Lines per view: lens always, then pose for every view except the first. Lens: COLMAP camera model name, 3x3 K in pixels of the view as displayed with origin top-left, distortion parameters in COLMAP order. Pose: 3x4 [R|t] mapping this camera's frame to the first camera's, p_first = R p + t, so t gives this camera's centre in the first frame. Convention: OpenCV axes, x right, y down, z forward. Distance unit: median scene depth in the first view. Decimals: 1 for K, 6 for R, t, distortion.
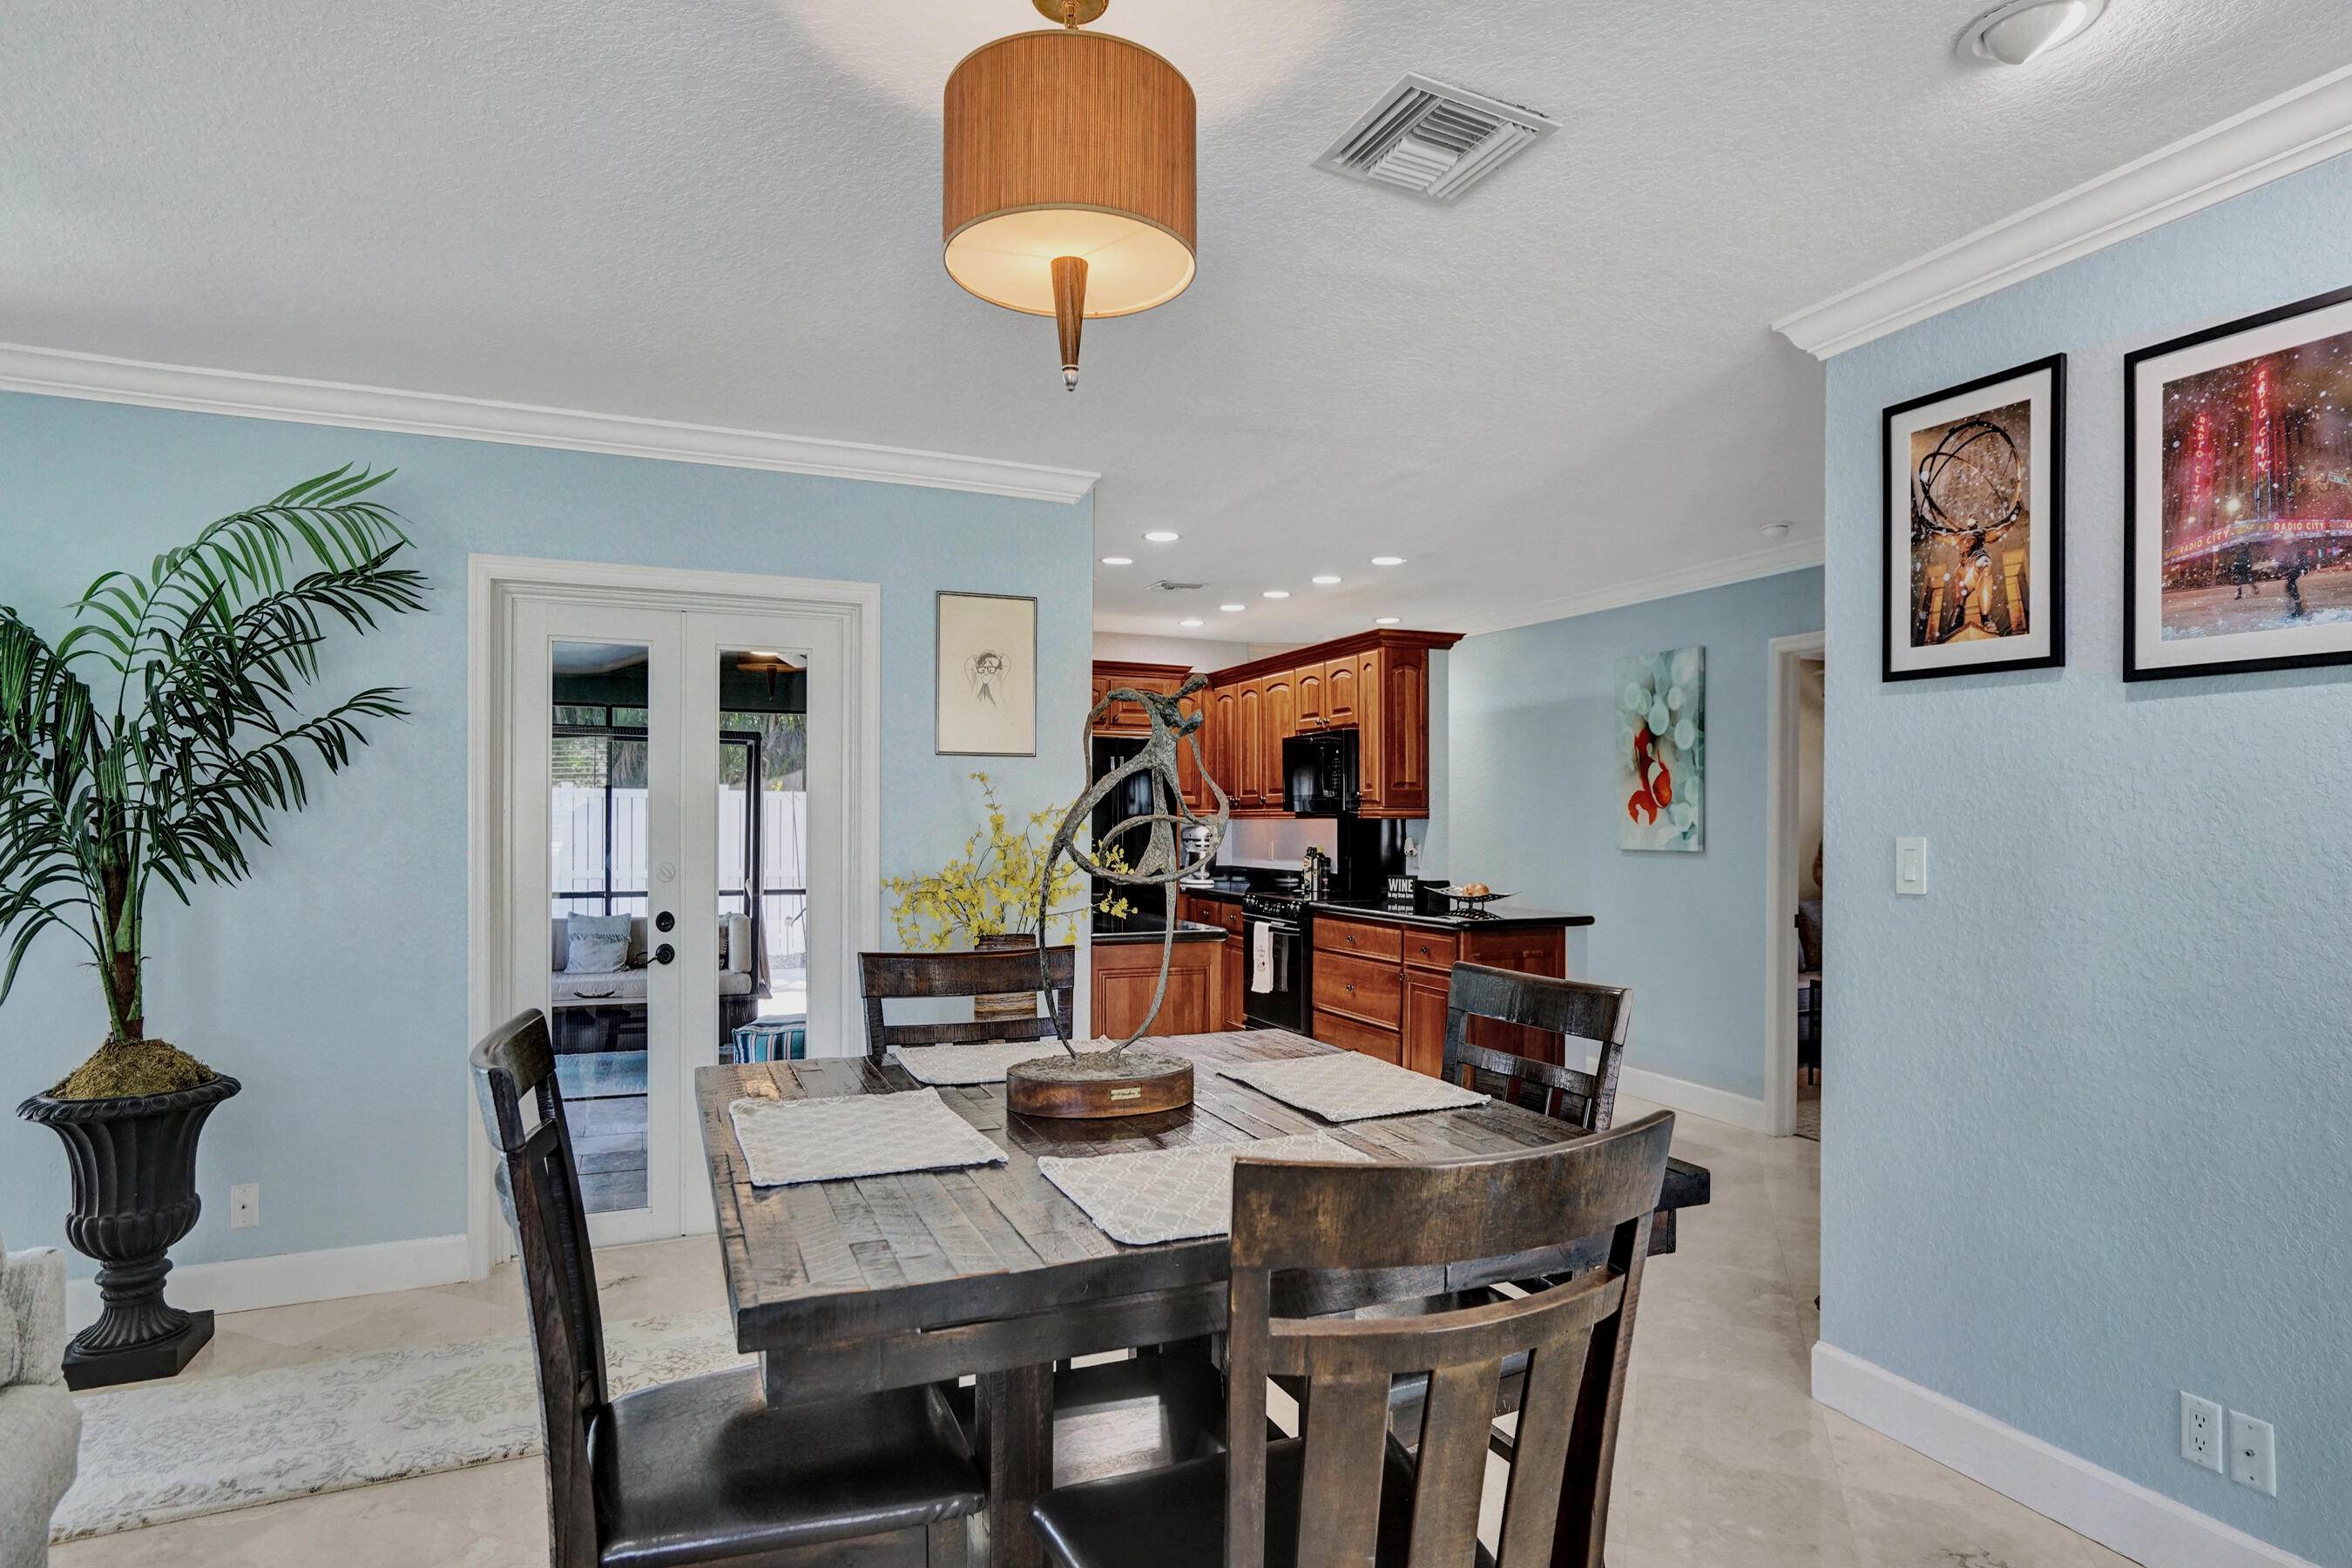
lens RADIAL K [[1217.3, 0, 1178.2], [0, 1217.3, 793.7], [0, 0, 1]] dist [-0.000547, 0.001435]
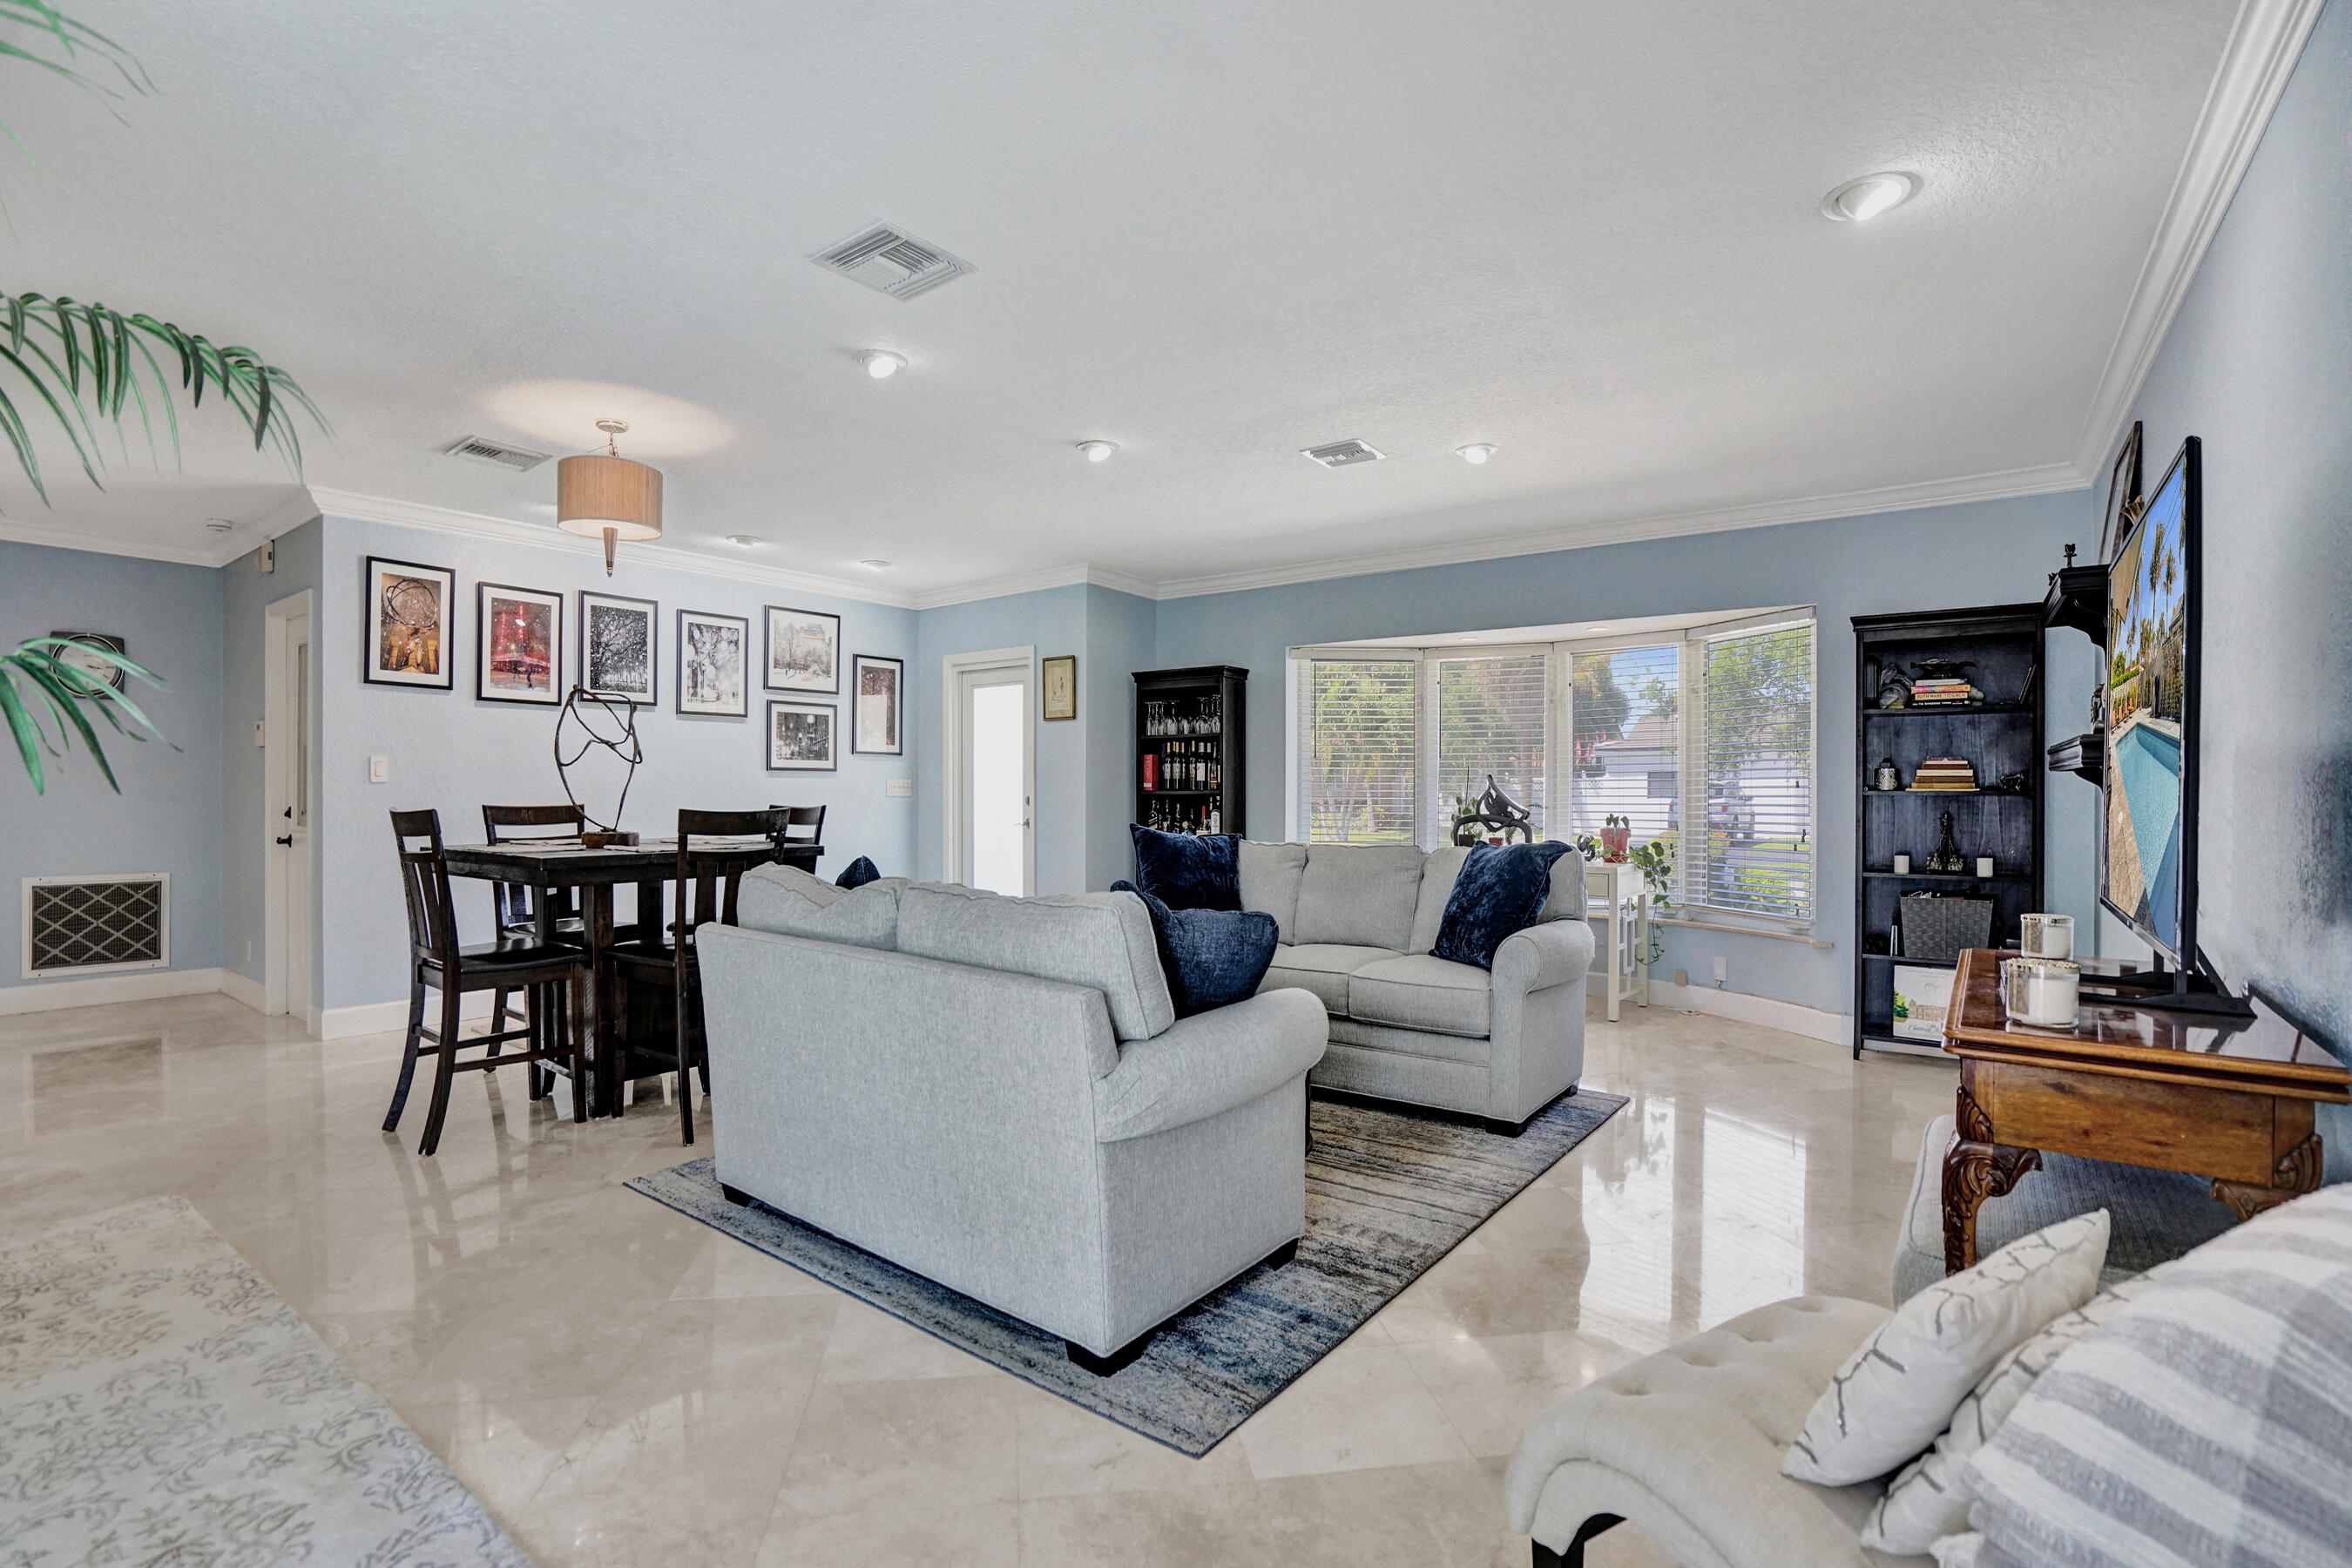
lens RADIAL K [[1070.4, 0, 1172.9], [0, 1070.4, 779.7], [0, 0, 1]] dist [-0.022888, 0.000862]
pose [[-0.510028, 0.003558, 0.860151, -1.623261], [-0.018851, 0.999705, -0.015313, 0.074168], [-0.859951, -0.024024, -0.509810, 0.673090]]
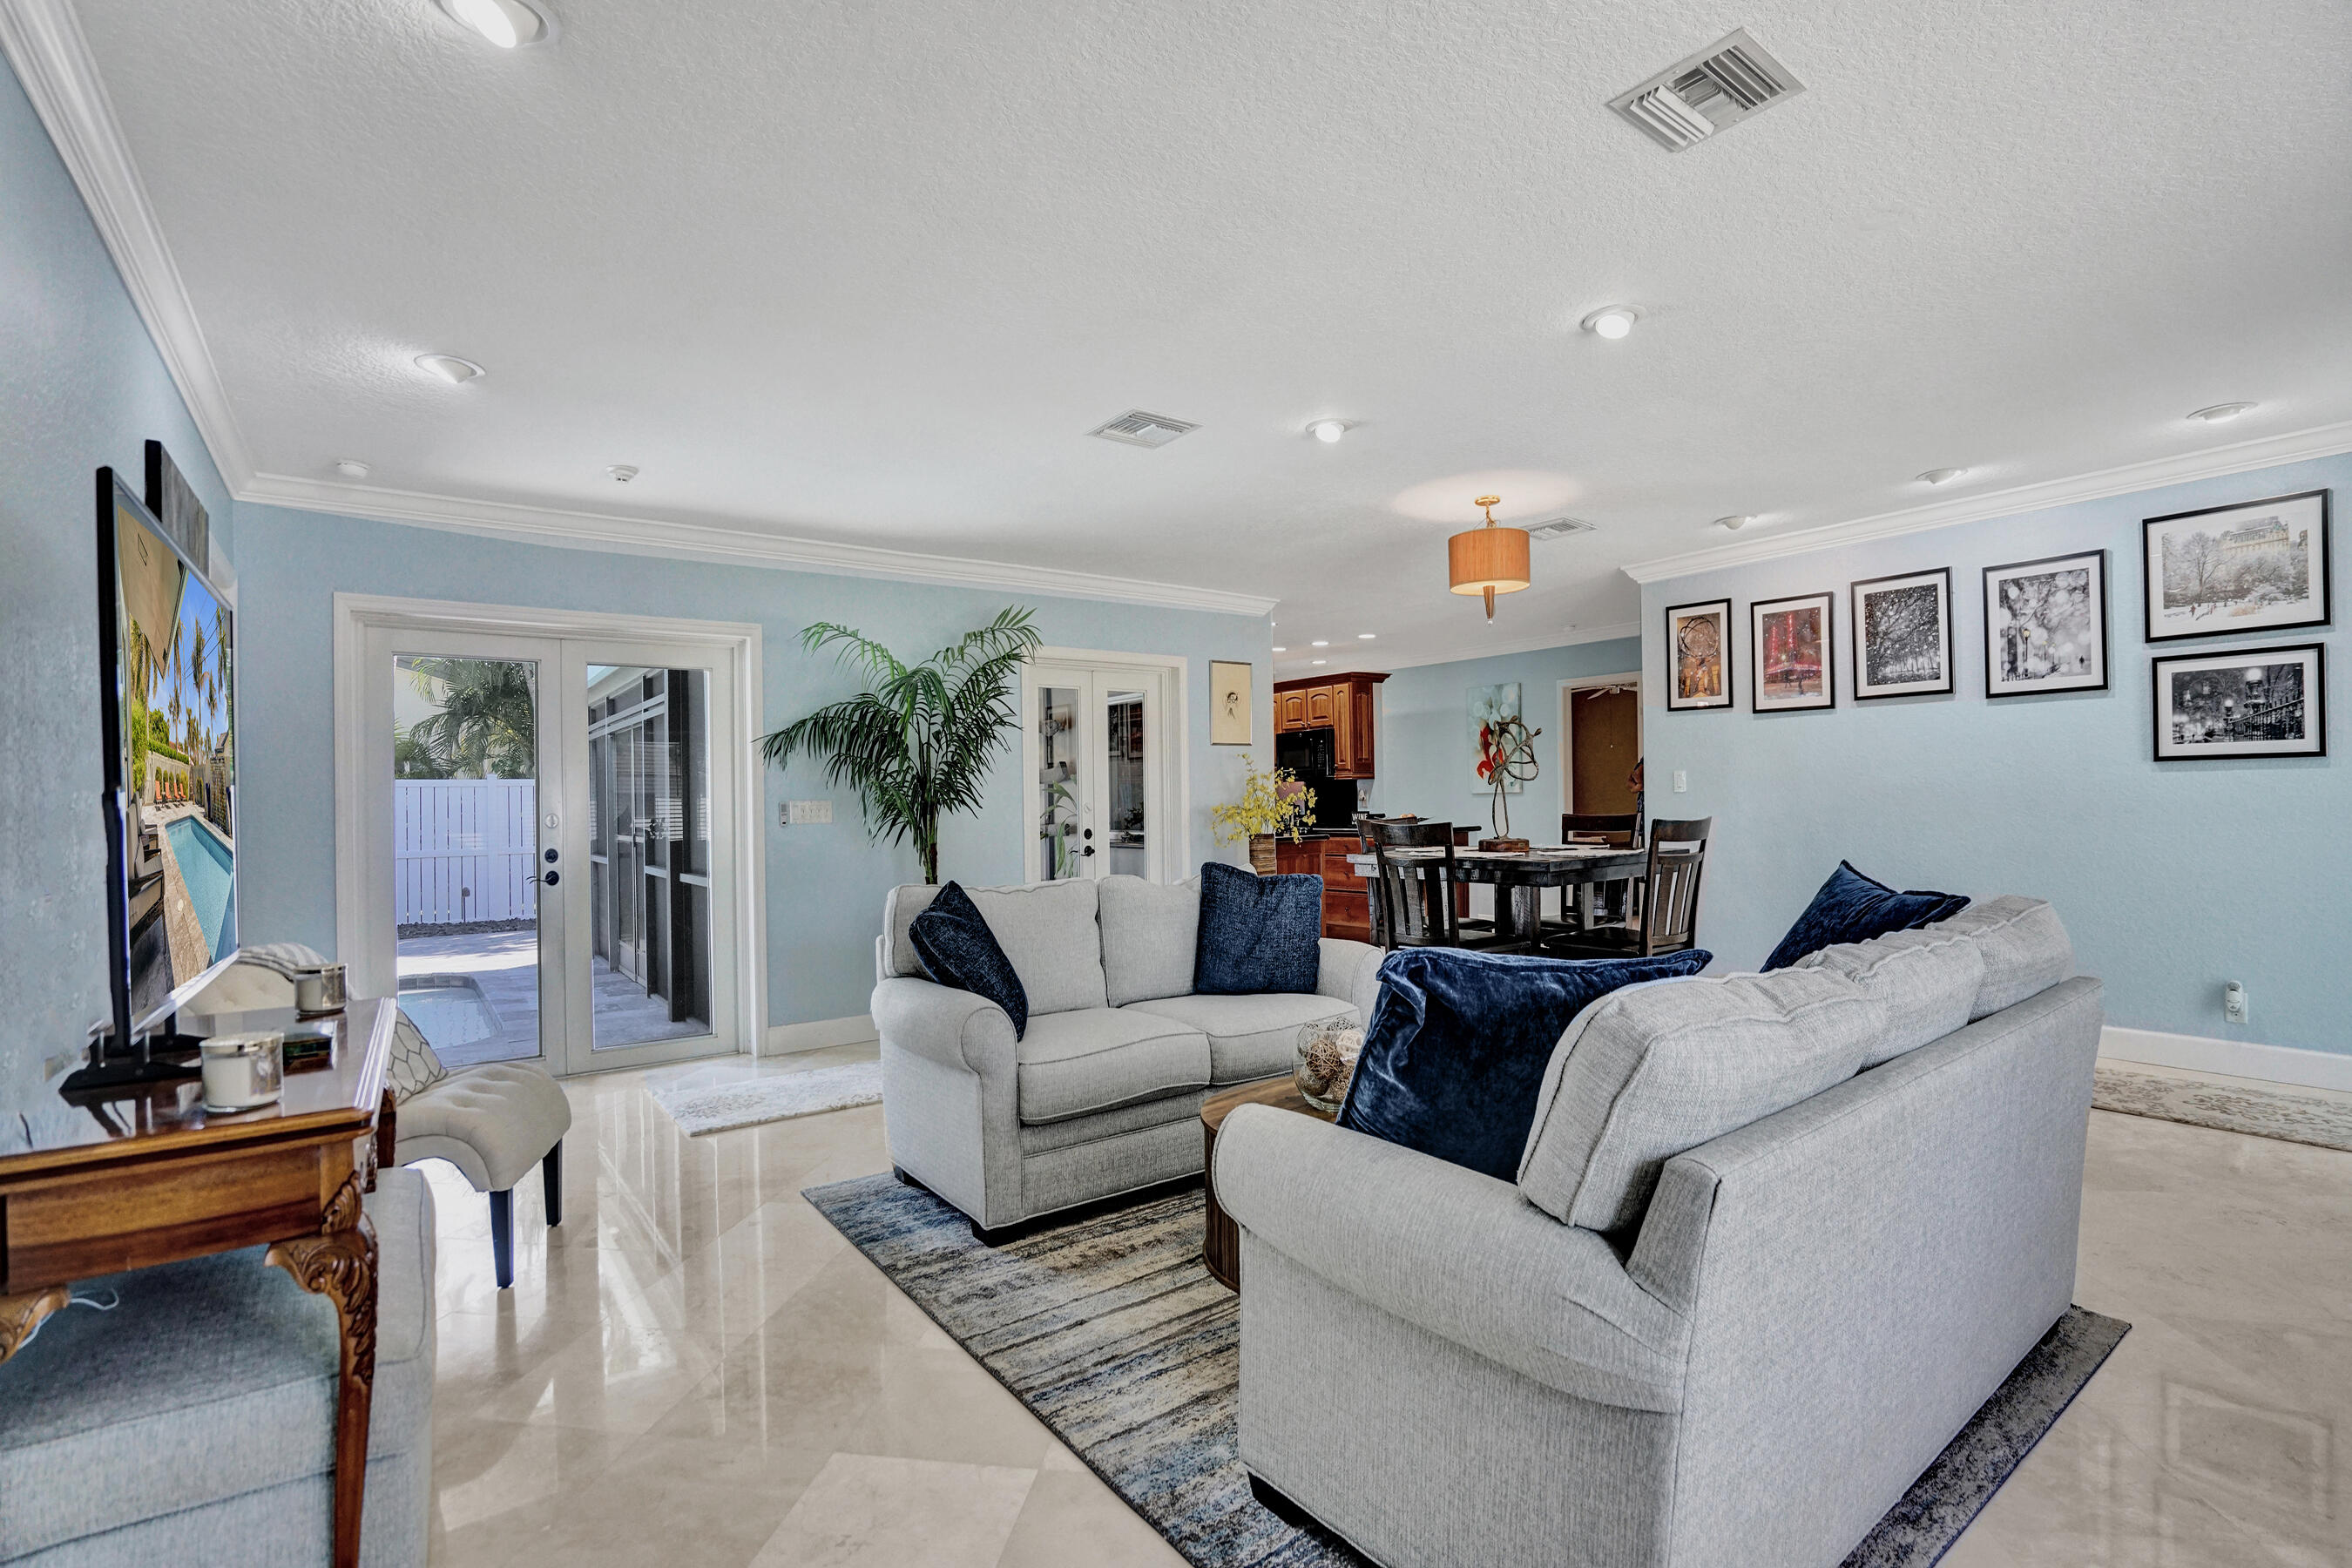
lens RADIAL K [[1072.2, 0, 1179.5], [0, 1072.2, 790.4], [0, 0, 1]] dist [-0.022380, 0.004147]
pose [[0.967723, -0.024306, 0.250840, -0.961229], [0.022042, 0.999687, 0.011834, 0.026955], [-0.251049, -0.005923, 0.967956, -0.909445]]
